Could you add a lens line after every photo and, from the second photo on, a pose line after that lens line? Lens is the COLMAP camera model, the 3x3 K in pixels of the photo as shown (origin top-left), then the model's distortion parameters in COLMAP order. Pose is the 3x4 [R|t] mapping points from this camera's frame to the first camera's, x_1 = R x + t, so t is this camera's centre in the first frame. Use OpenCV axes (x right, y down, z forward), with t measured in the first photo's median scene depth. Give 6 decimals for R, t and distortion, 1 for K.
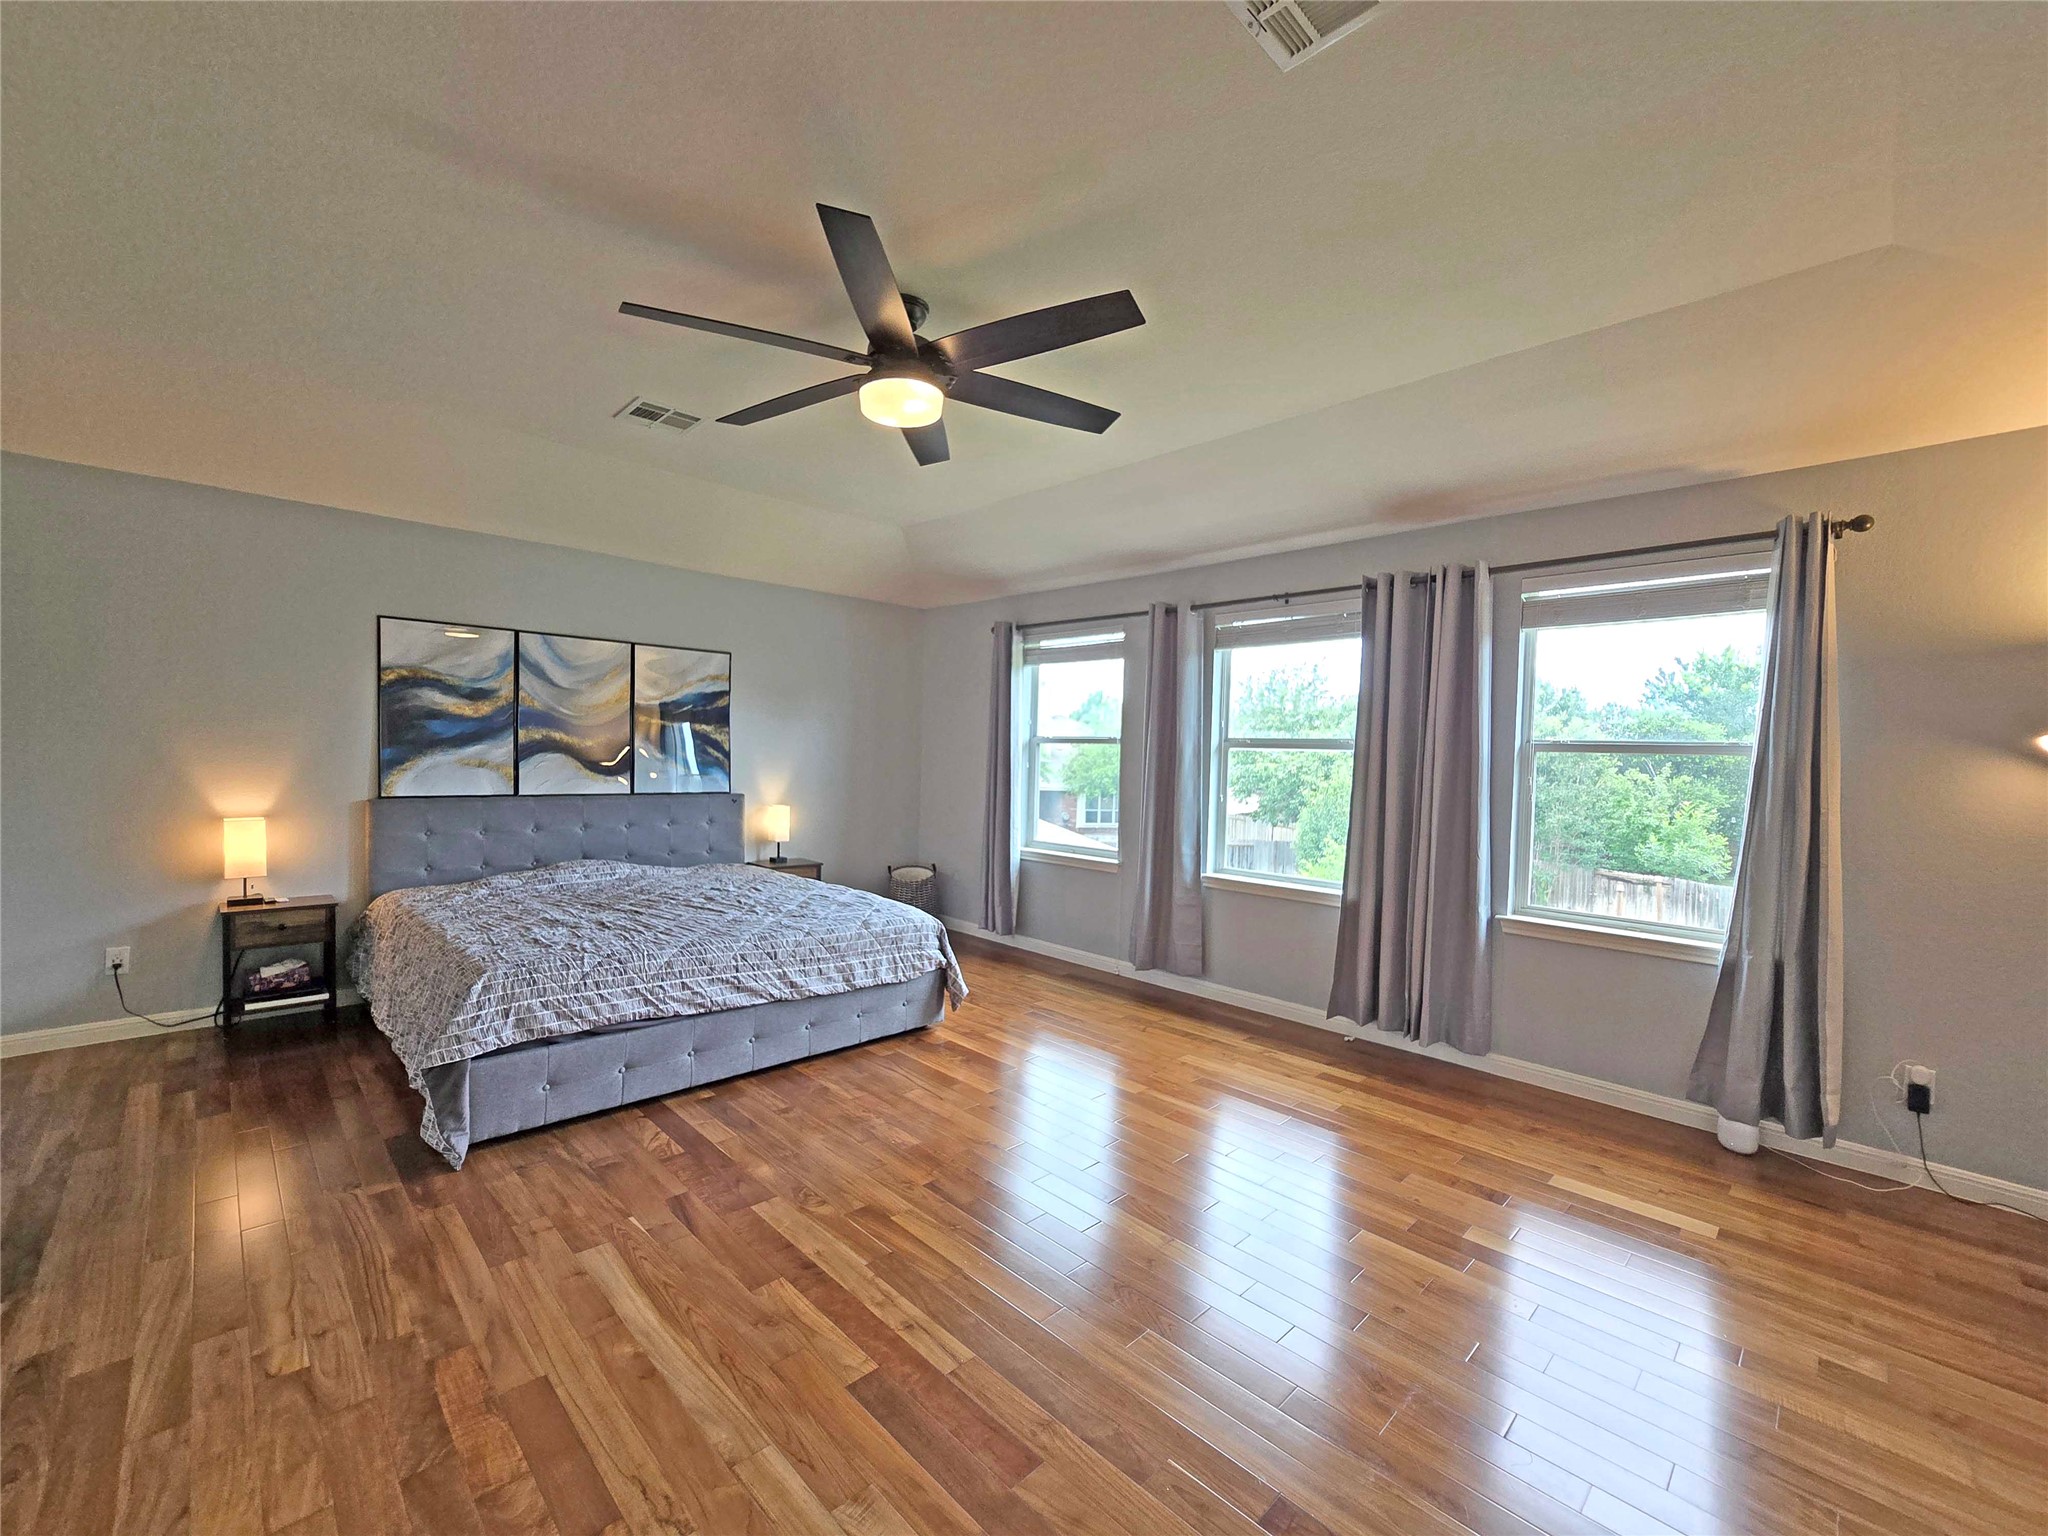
lens RADIAL K [[838.8, 0, 1019.3], [0, 838.8, 779.5], [0, 0, 1]] dist [-0.007285, 0.003922]
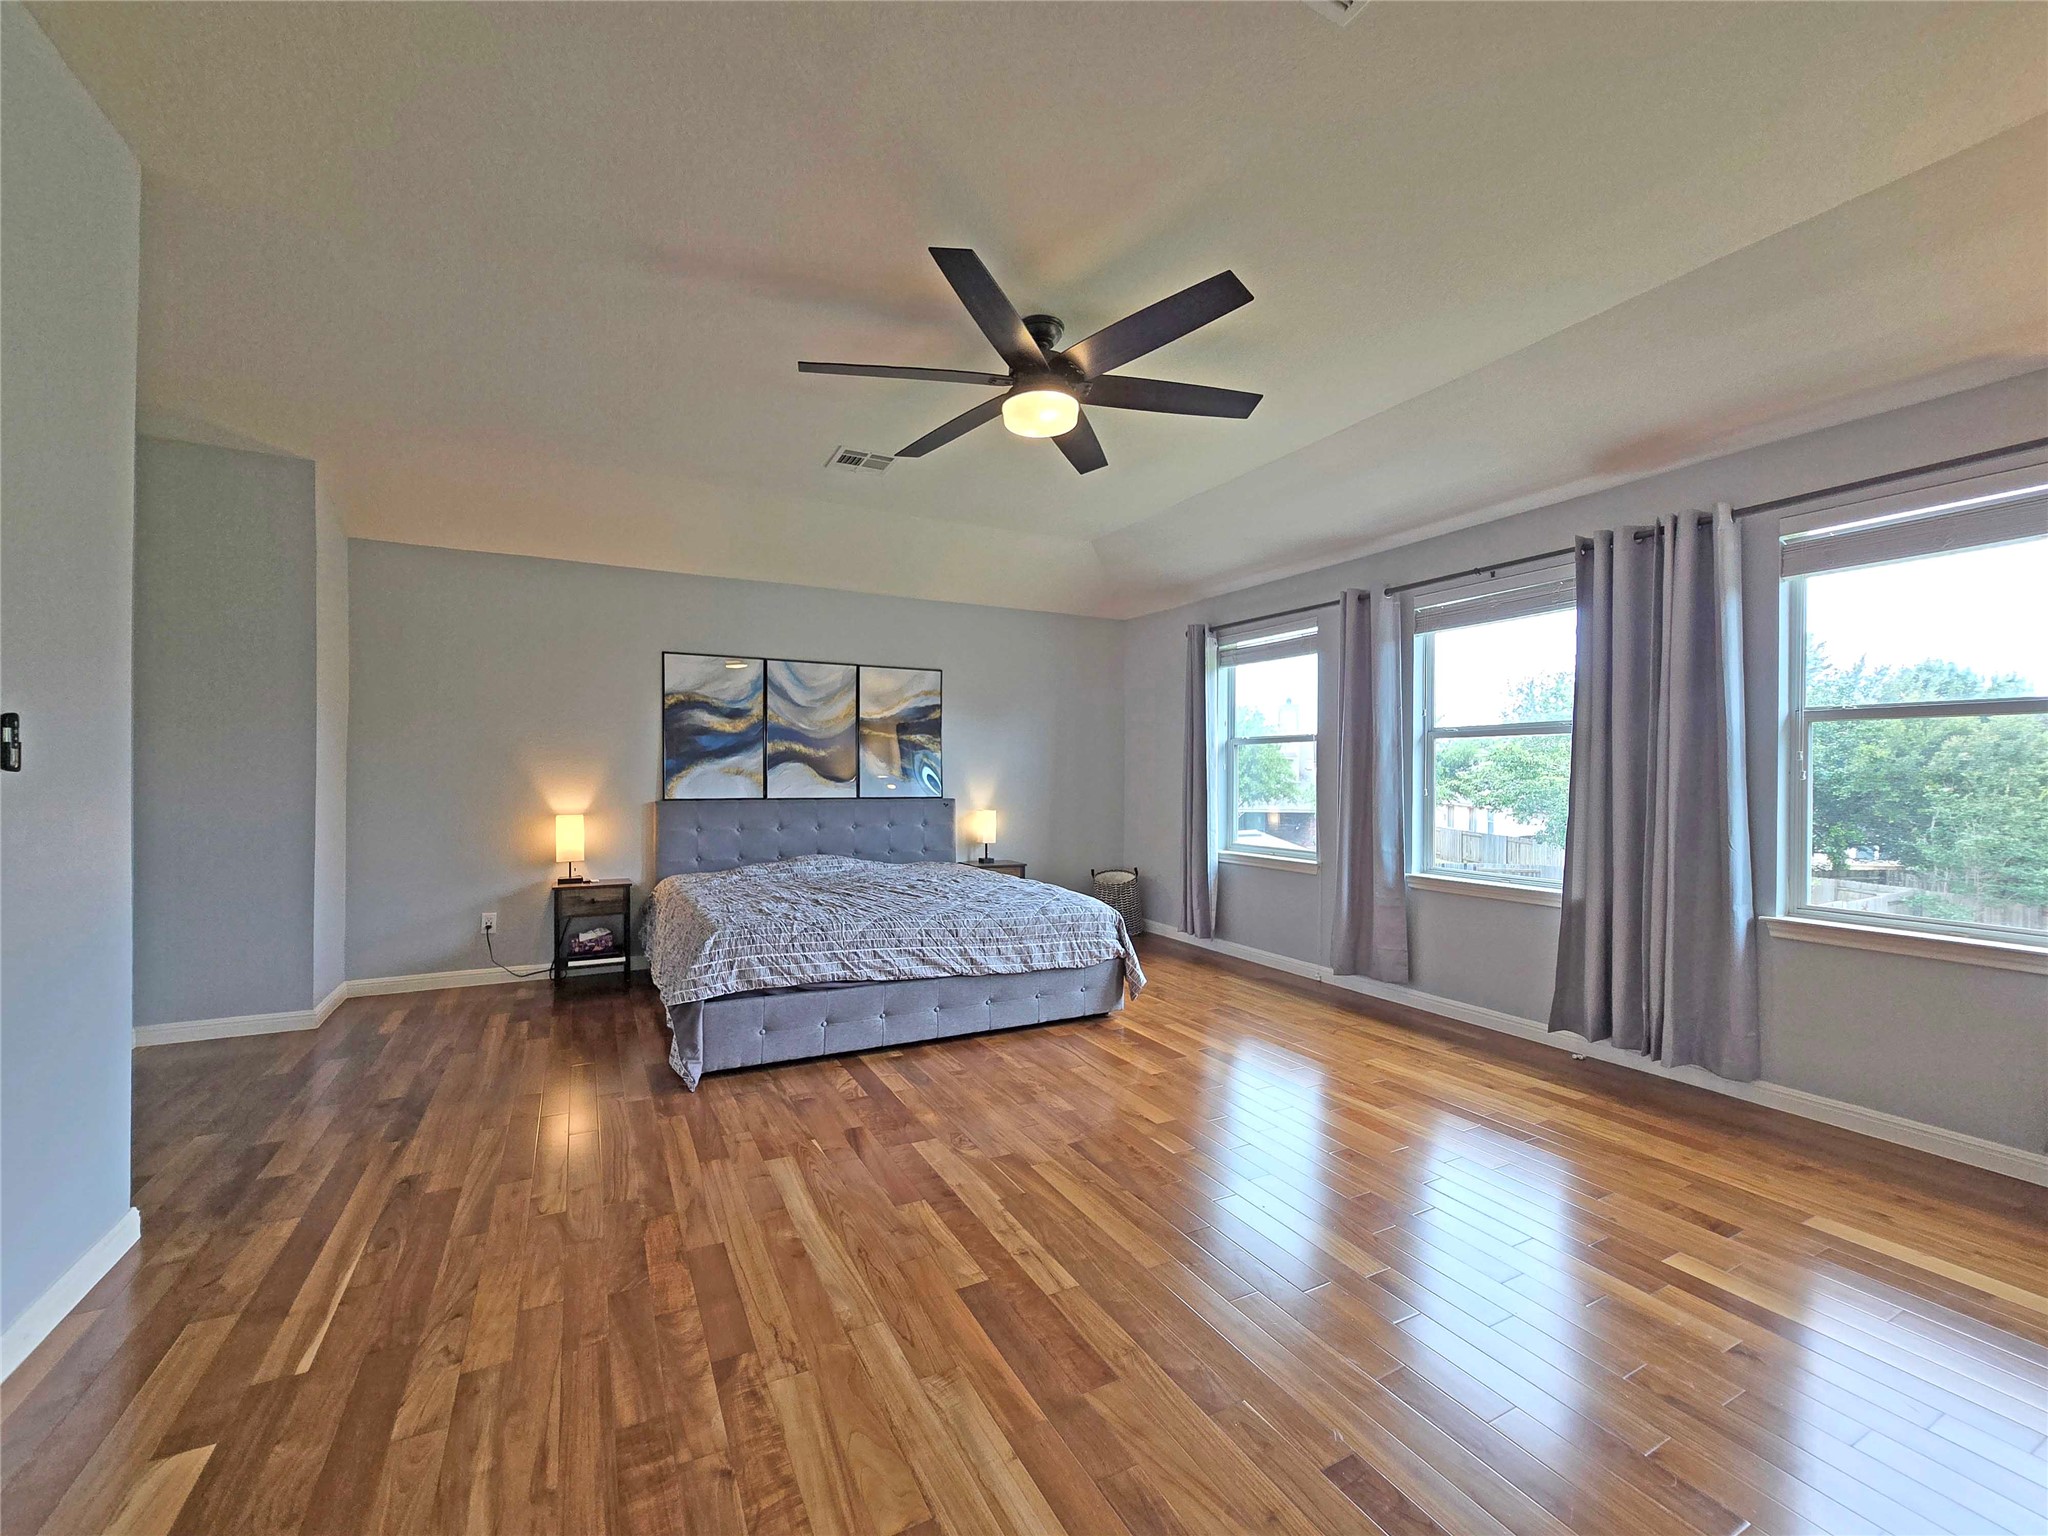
lens RADIAL K [[835.3, 0, 1020.4], [0, 835.3, 776.5], [0, 0, 1]] dist [0.000565, -0.000138]
pose [[0.958536, -0.020921, -0.284202, 0.097793], [0.011318, 0.999310, -0.035389, 0.043536], [0.284747, 0.030705, 0.958111, -0.025390]]
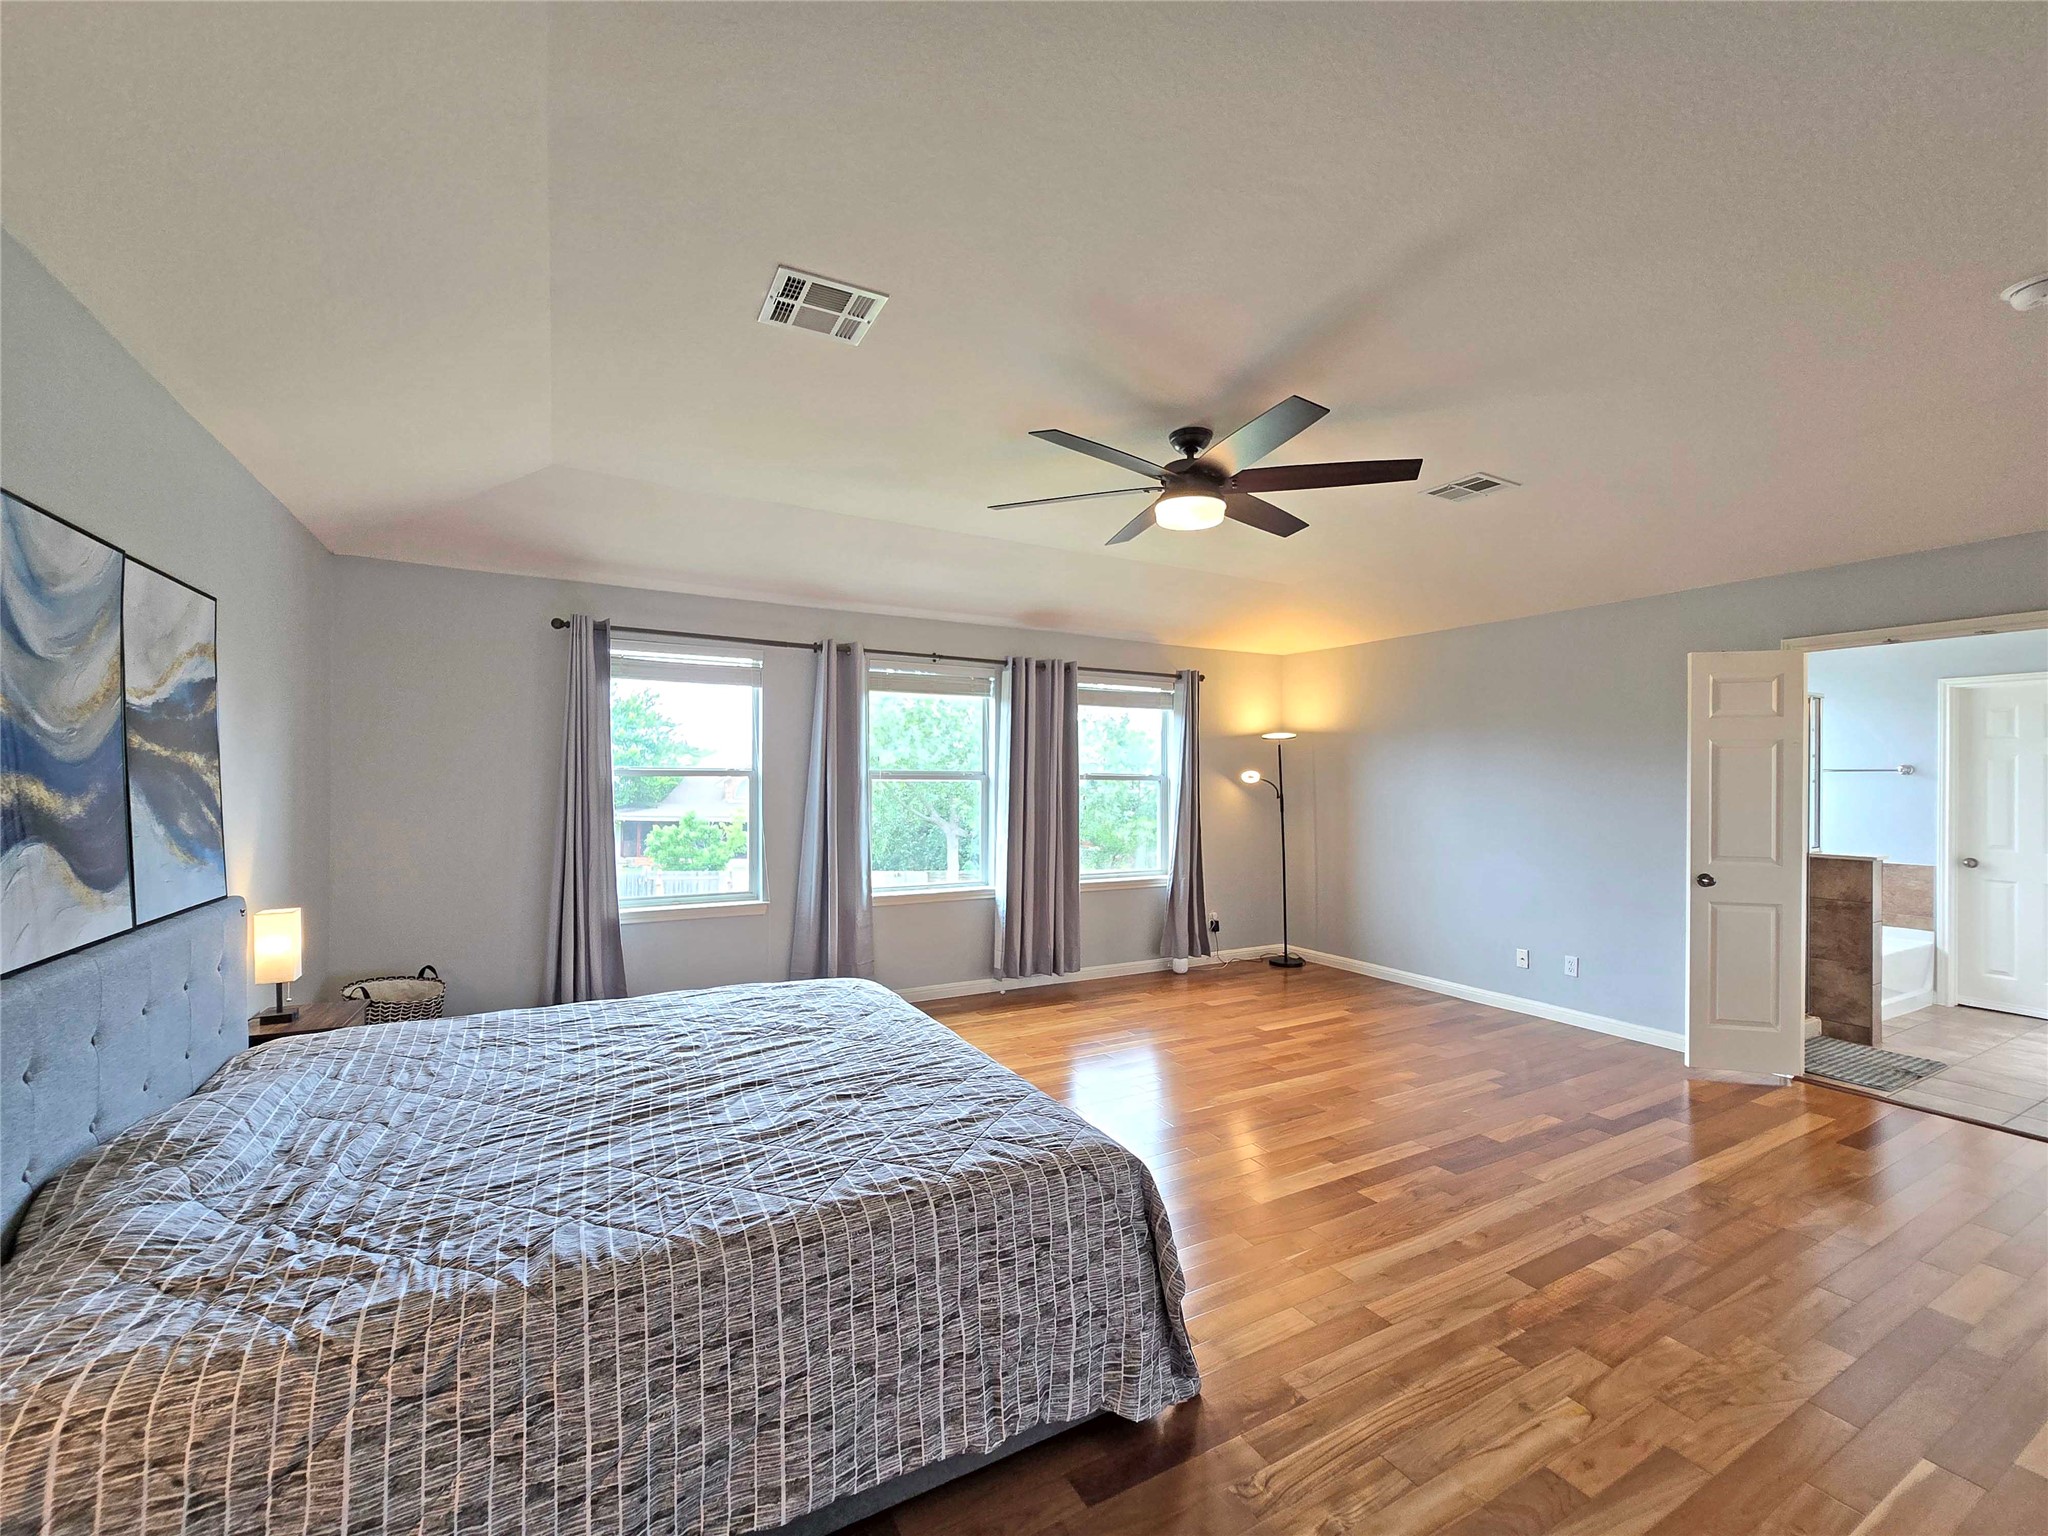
lens RADIAL K [[835.3, 0, 1020.4], [0, 835.3, 776.5], [0, 0, 1]] dist [0.000565, -0.000138]
pose [[0.273256, -0.021548, 0.961700, -1.019578], [0.029967, 0.999455, 0.013880, -0.067815], [-0.961474, 0.025026, 0.273753, 0.674263]]
